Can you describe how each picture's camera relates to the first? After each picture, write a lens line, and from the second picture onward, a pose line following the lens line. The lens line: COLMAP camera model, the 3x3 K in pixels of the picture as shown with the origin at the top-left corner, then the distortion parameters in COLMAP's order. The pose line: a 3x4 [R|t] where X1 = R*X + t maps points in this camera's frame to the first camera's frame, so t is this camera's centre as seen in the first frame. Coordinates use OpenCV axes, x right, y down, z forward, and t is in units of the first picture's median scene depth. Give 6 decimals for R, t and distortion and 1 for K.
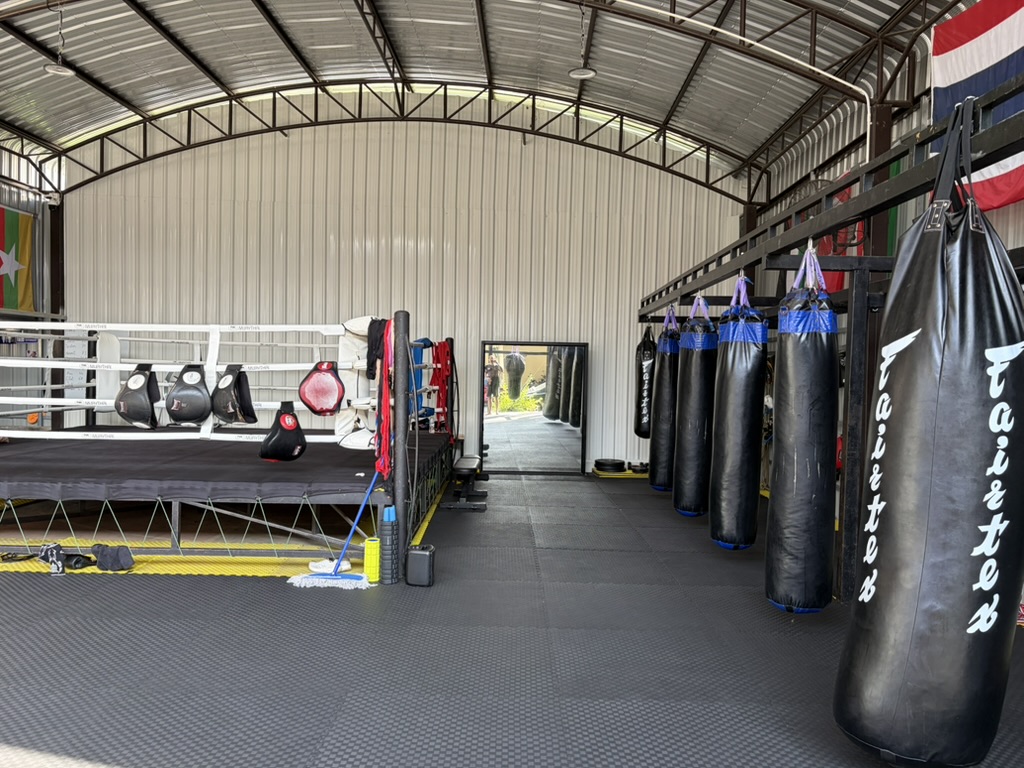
lens RADIAL K [[769.3, 0, 507.5], [0, 769.3, 393.2], [0, 0, 1]] dist [0.016442, -0.004029]
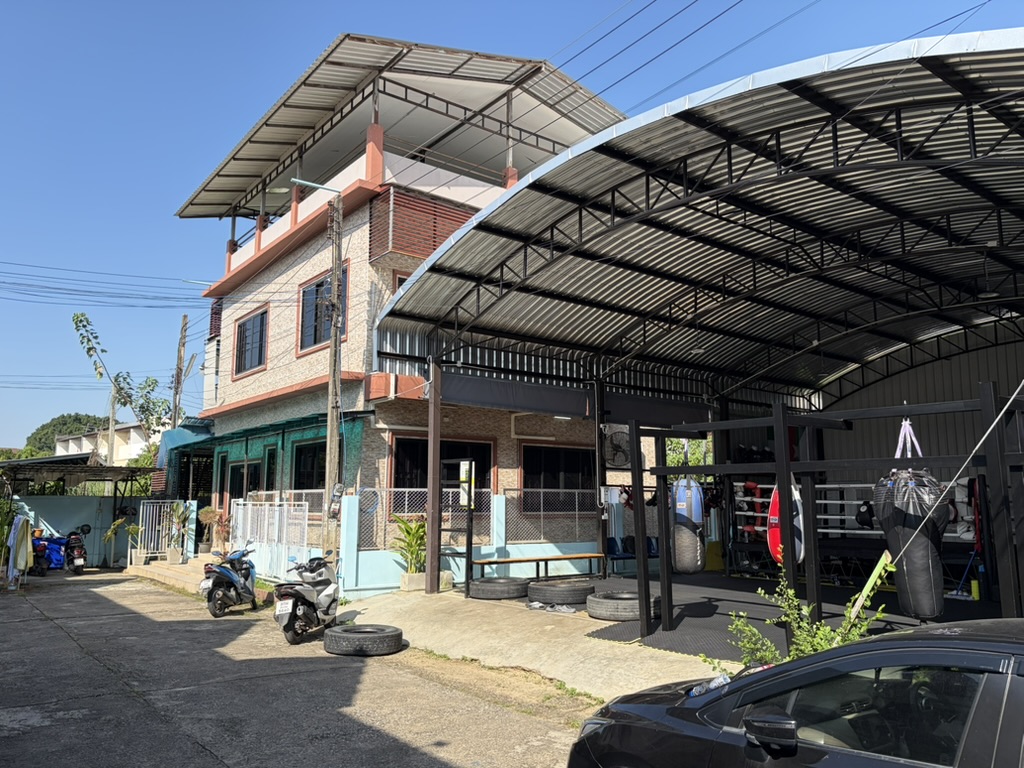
lens RADIAL K [[769.3, 0, 506.1], [0, 769.3, 389.9], [0, 0, 1]] dist [0.016442, -0.004029]
pose [[0.630385, -0.126215, -0.765953, 0.399436], [-0.021283, 0.983513, -0.179580, 0.044054], [0.775991, 0.129506, 0.617306, -0.789301]]
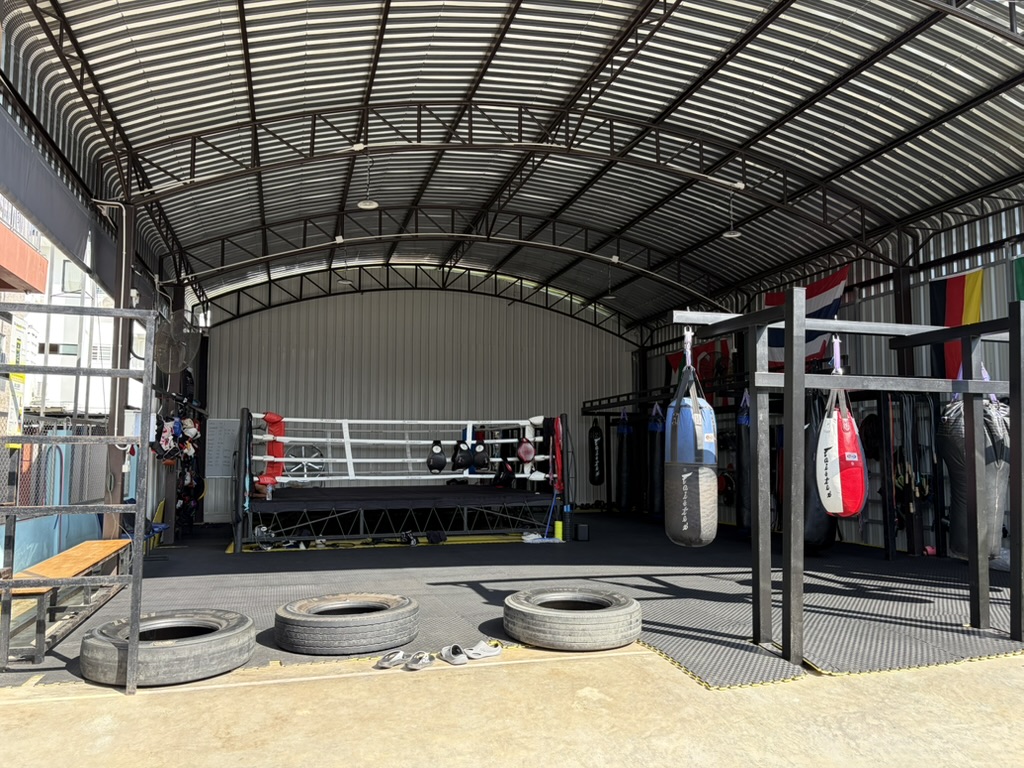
lens RADIAL K [[769.3, 0, 507.3], [0, 769.3, 381.3], [0, 0, 1]] dist [0.016442, -0.004029]
pose [[0.951380, 0.010173, 0.307852, -0.524455], [0.029607, 0.991807, -0.124271, 0.036254], [-0.306594, 0.127344, 0.943284, -0.543597]]
